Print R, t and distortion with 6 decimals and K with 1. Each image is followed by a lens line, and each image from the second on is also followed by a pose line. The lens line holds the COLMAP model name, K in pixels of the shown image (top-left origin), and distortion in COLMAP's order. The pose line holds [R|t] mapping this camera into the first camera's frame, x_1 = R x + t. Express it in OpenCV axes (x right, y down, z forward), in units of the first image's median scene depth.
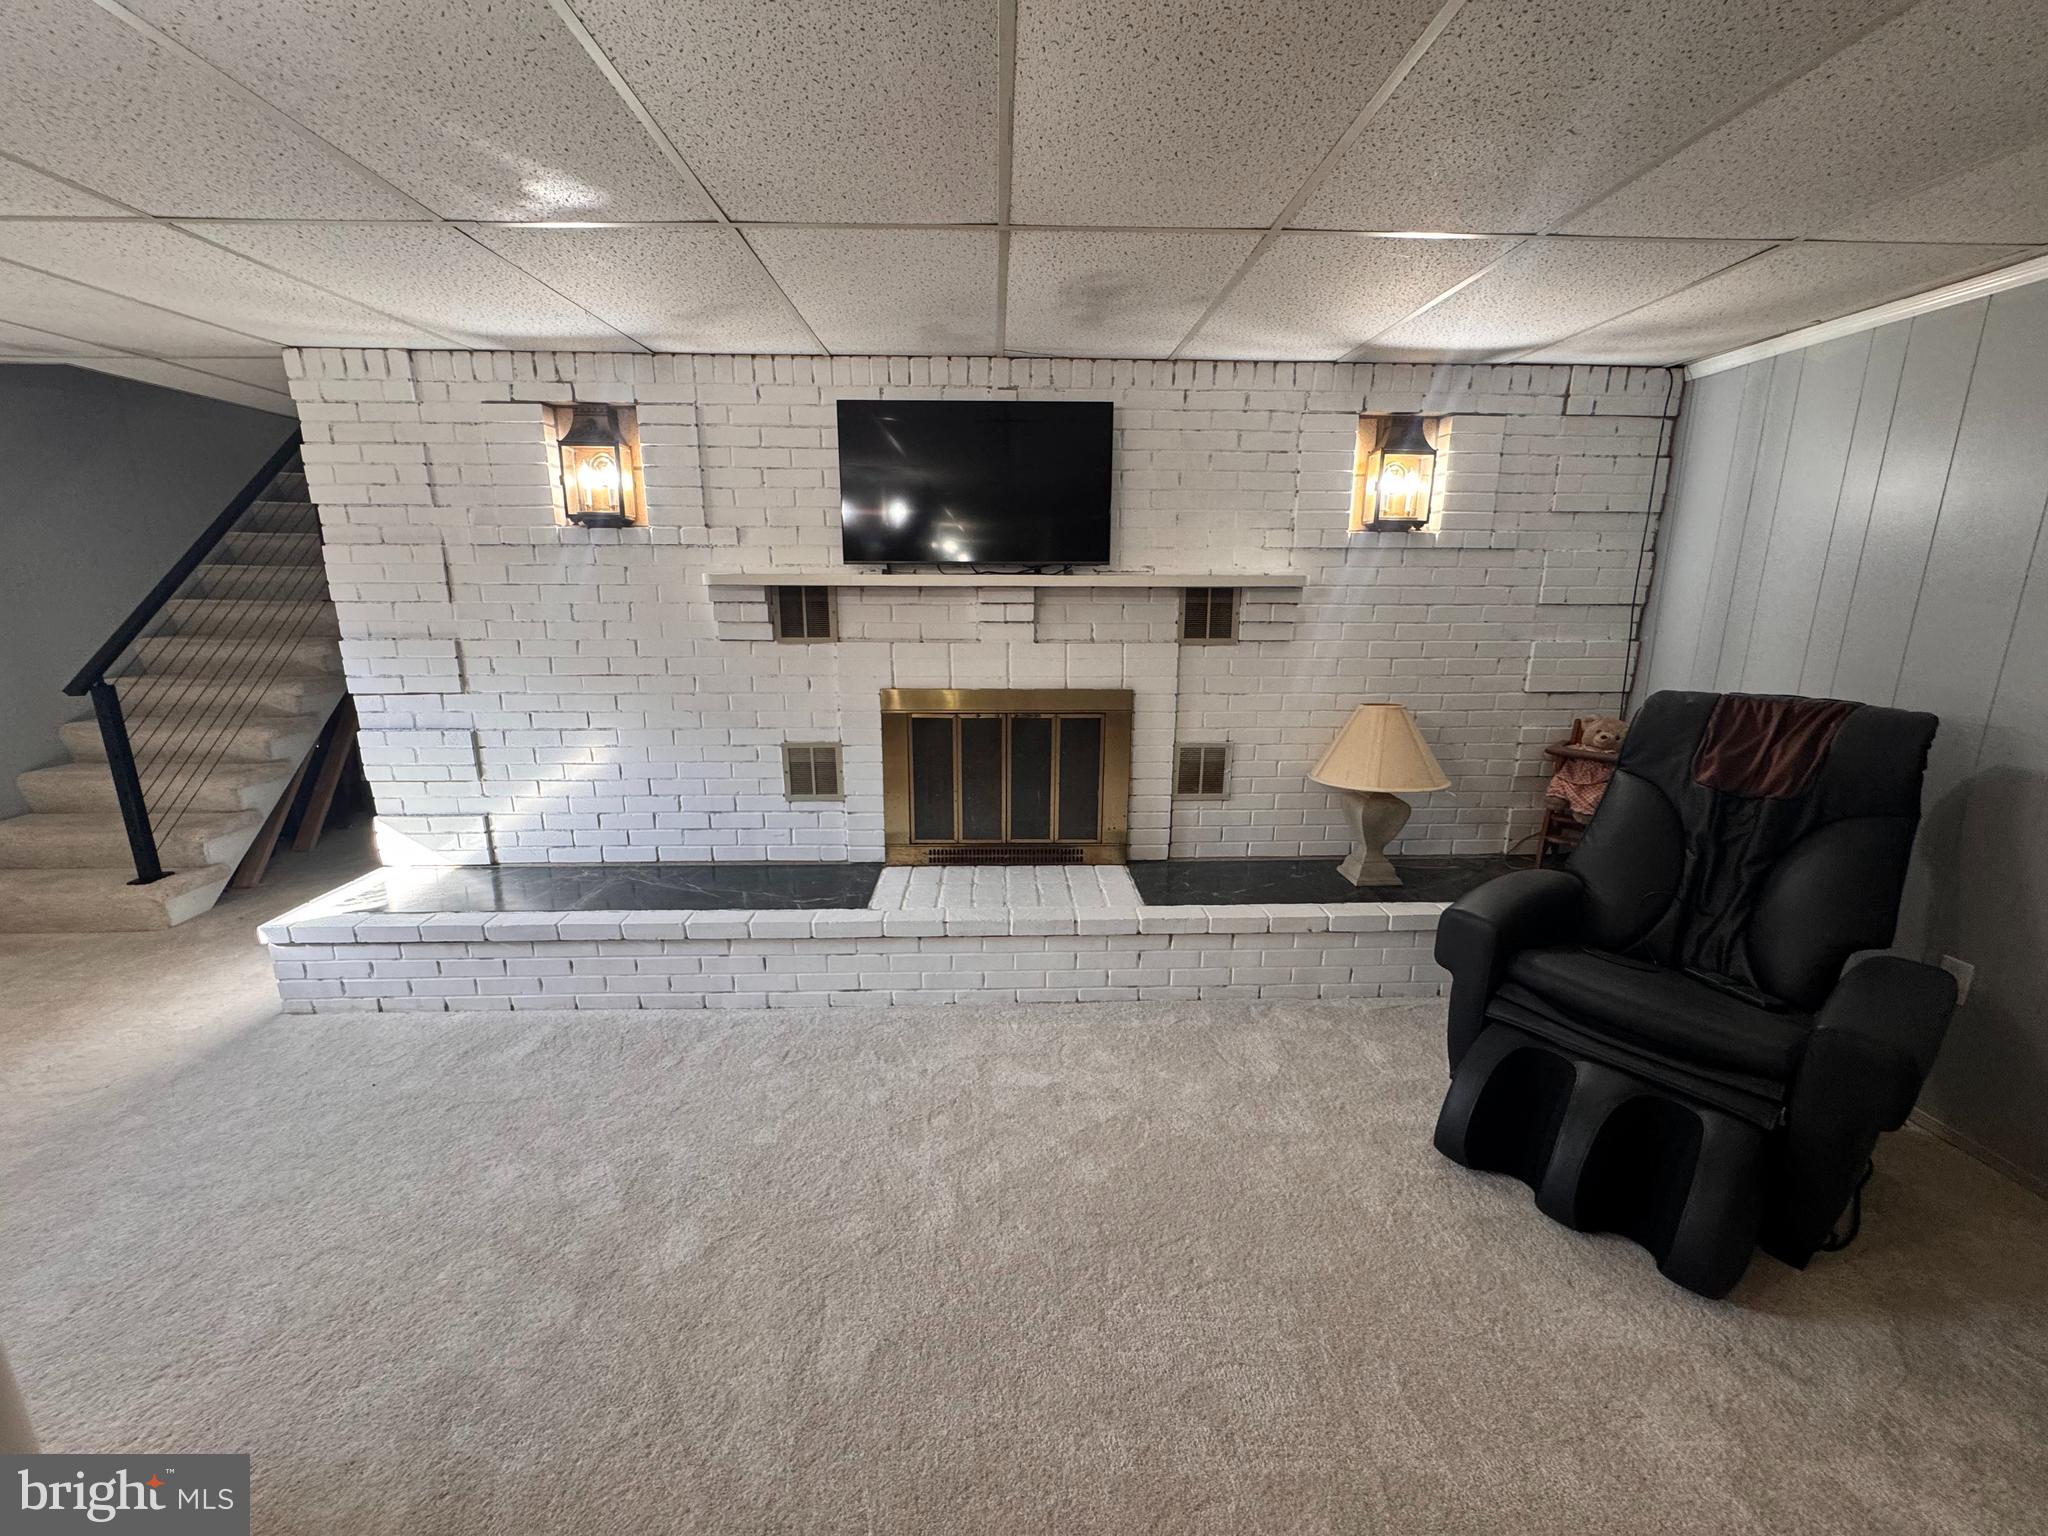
lens RADIAL K [[824.2, 0, 1031.0], [0, 824.2, 772.3], [0, 0, 1]] dist [-0.001381, -0.000298]
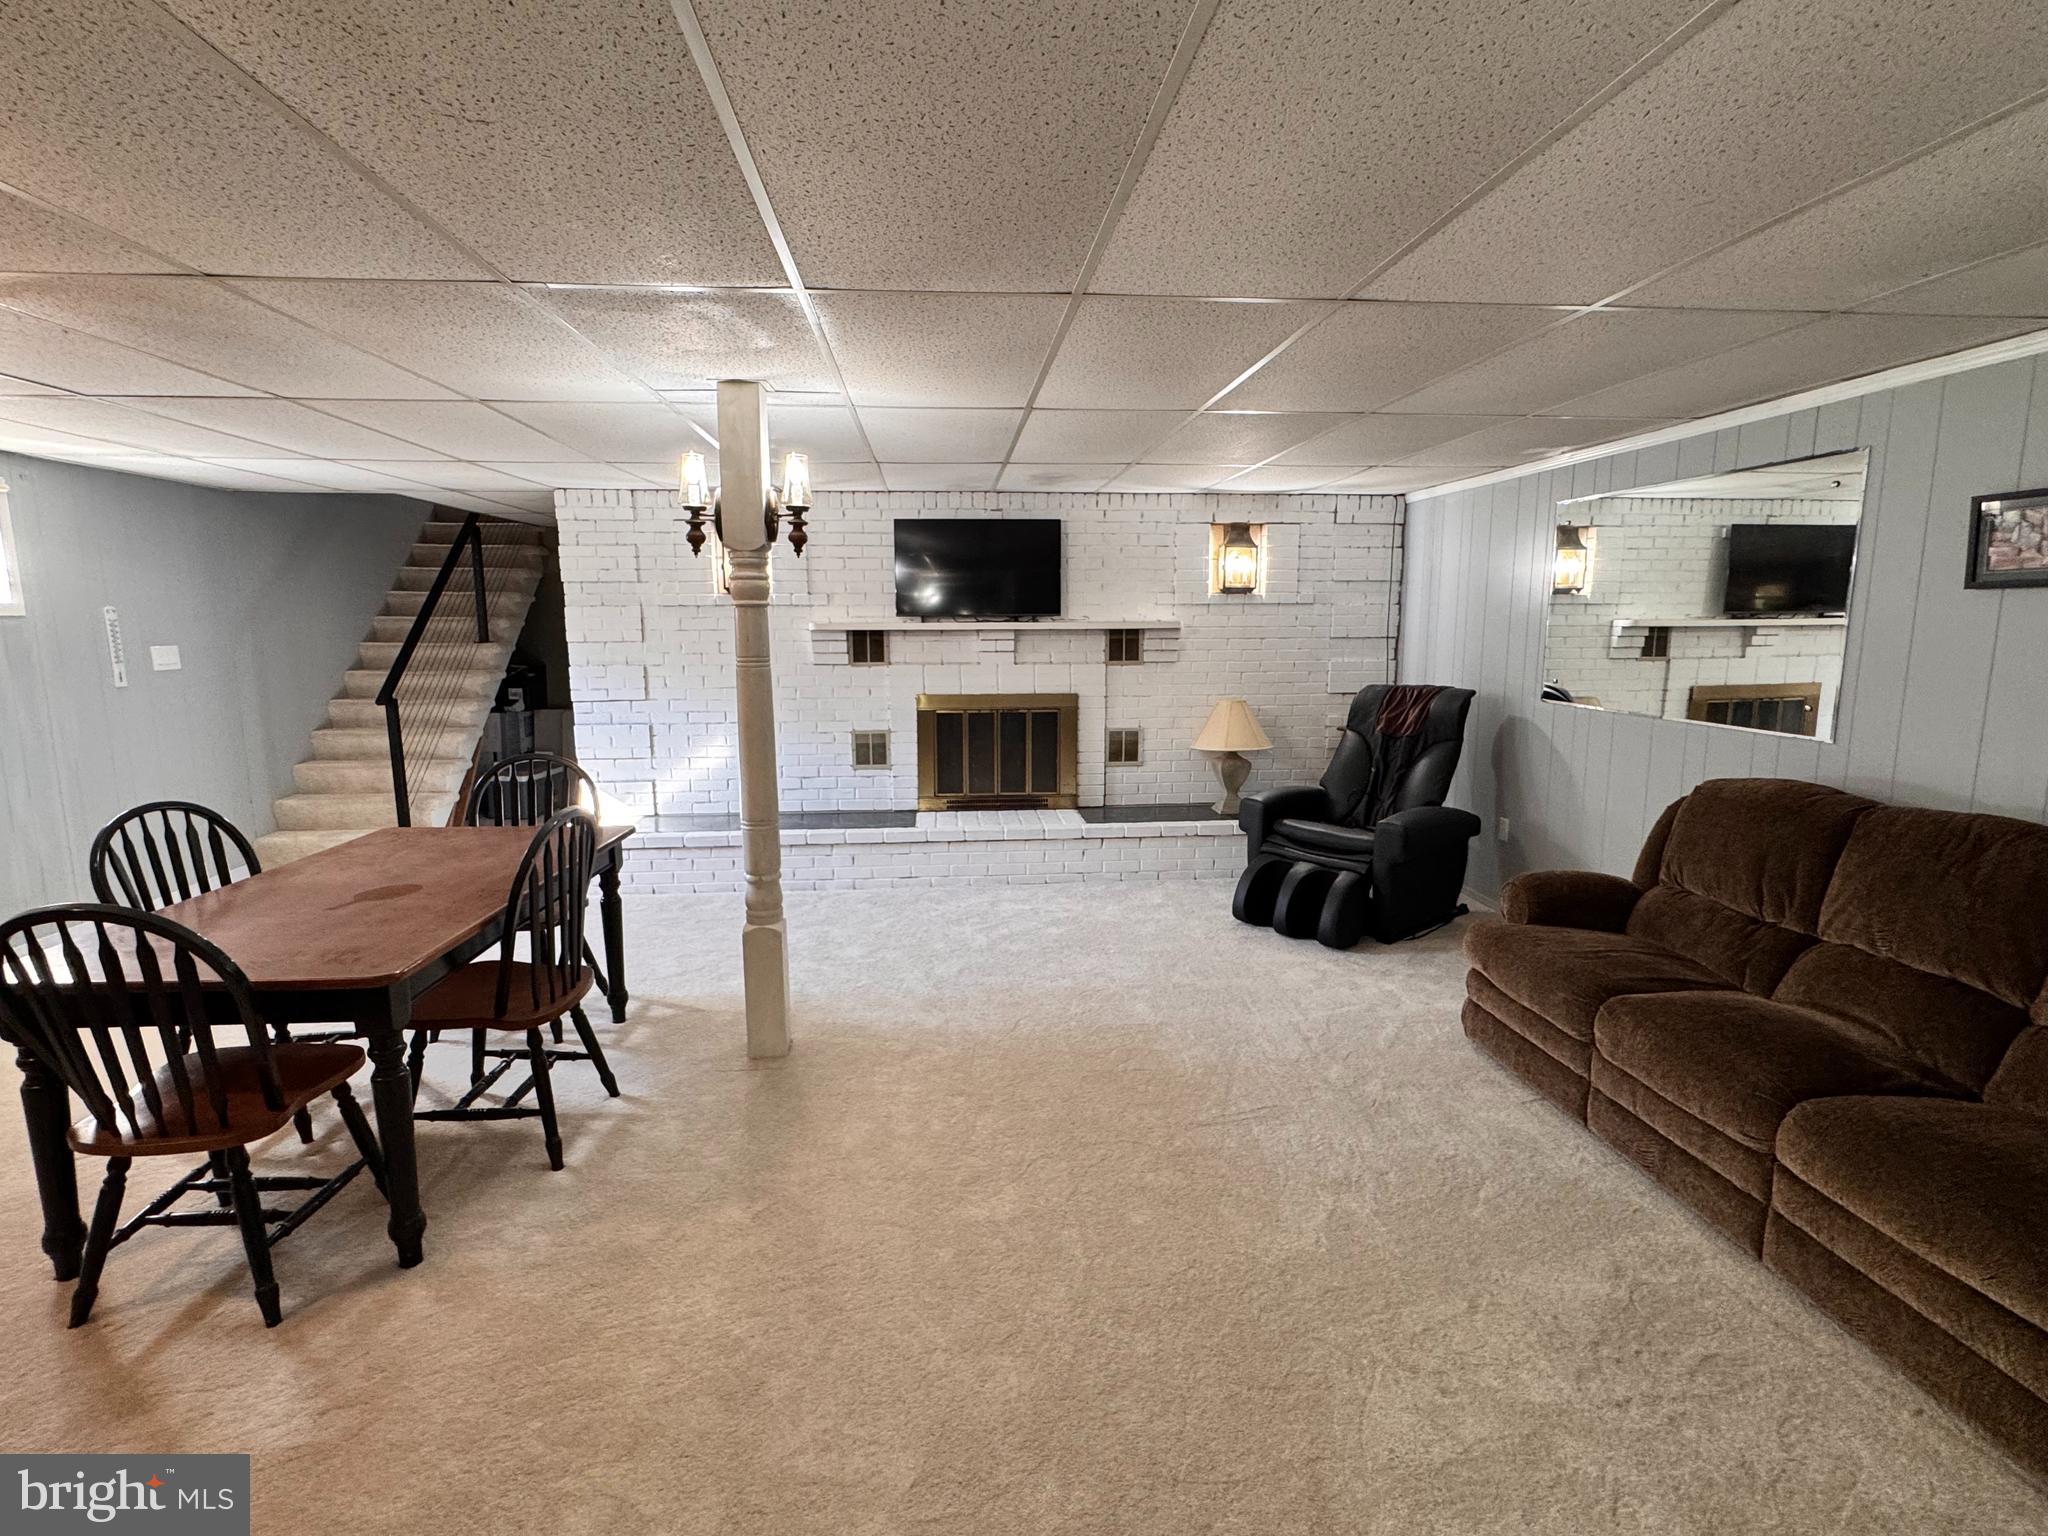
lens RADIAL K [[963.0, 0, 1029.0], [0, 963.0, 780.4], [0, 0, 1]] dist [0.002460, -0.000866]
pose [[0.998709, -0.015424, 0.048407, -0.061607], [0.018341, 0.998006, -0.060402, 0.178606], [-0.047379, 0.061212, 0.997000, -0.836245]]
